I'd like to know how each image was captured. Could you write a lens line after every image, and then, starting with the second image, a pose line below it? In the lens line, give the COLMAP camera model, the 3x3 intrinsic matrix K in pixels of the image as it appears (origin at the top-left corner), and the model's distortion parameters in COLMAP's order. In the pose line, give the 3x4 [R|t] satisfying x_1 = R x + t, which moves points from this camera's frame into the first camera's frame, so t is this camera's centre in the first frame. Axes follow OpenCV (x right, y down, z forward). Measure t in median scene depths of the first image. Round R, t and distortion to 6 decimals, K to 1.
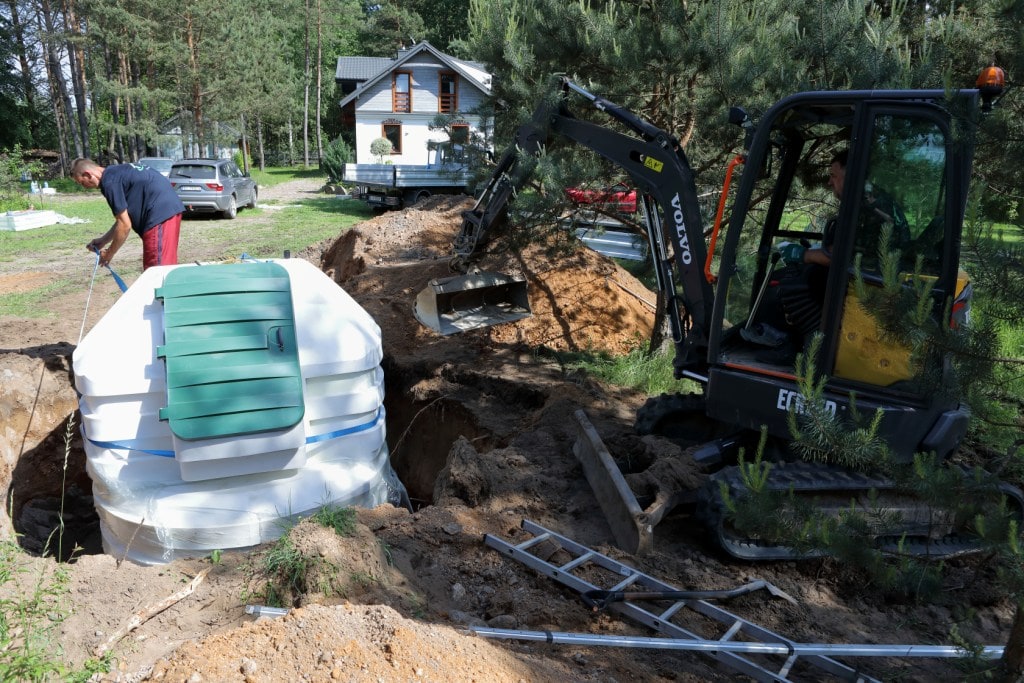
lens RADIAL K [[695.2, 0, 512.0], [0, 695.2, 341.5], [0, 0, 1]] dist [-0.102578, 0.067885]
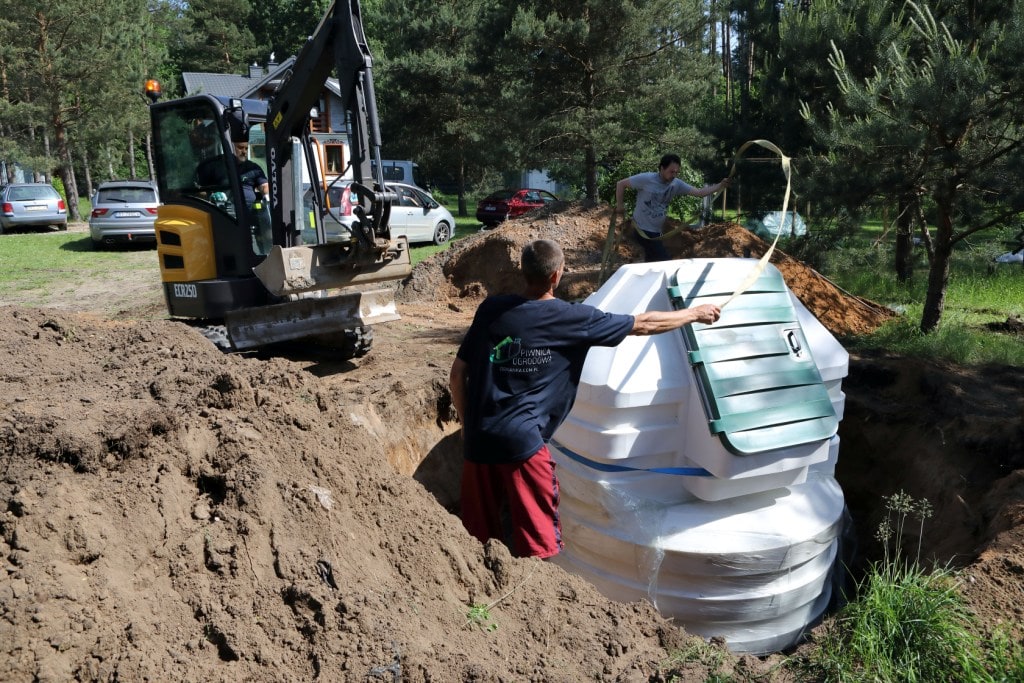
lens RADIAL K [[695.2, 0, 512.0], [0, 695.2, 341.5], [0, 0, 1]] dist [-0.102578, 0.067885]
pose [[0.957082, -0.090545, 0.275310, -0.131969], [0.098384, 0.995039, -0.014768, -0.002334], [-0.272607, 0.041220, 0.961242, 0.026502]]
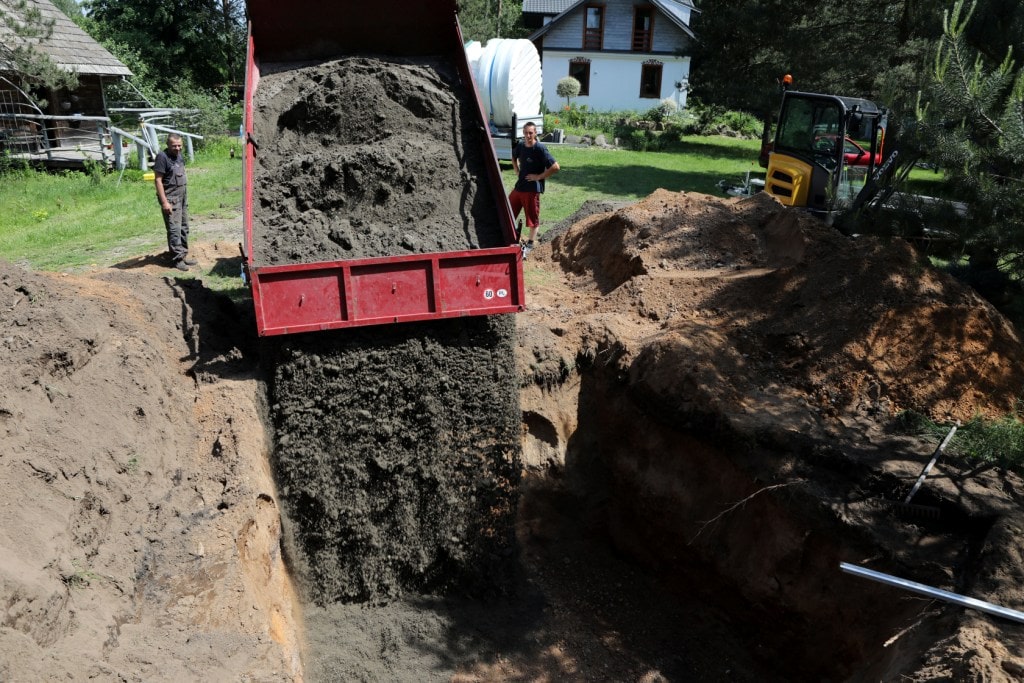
lens RADIAL K [[695.2, 0, 512.0], [0, 695.2, 341.5], [0, 0, 1]] dist [-0.102578, 0.067885]
pose [[0.976349, 0.085031, -0.198776, -0.048525], [-0.066522, 0.992959, 0.098020, -0.023100], [0.205711, -0.082478, 0.975131, 0.035015]]
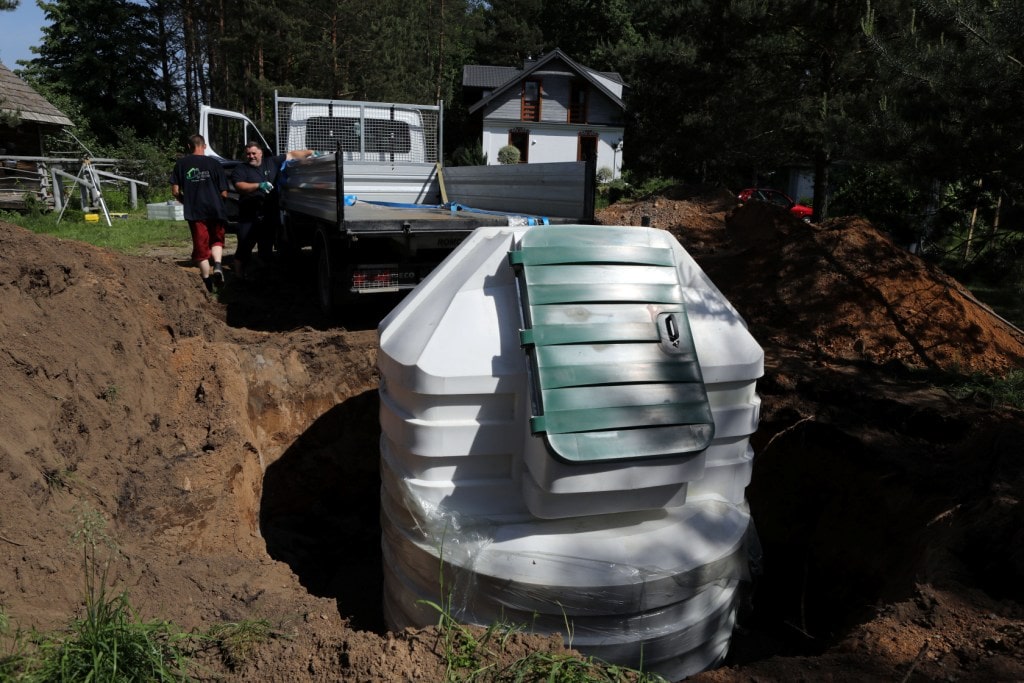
lens RADIAL K [[695.2, 0, 512.0], [0, 695.2, 341.5], [0, 0, 1]] dist [-0.102578, 0.067885]
pose [[0.992166, 0.047626, -0.115492, -0.059726], [-0.050834, 0.998394, -0.024989, 0.005130], [0.114116, 0.030664, 0.992994, 0.035226]]
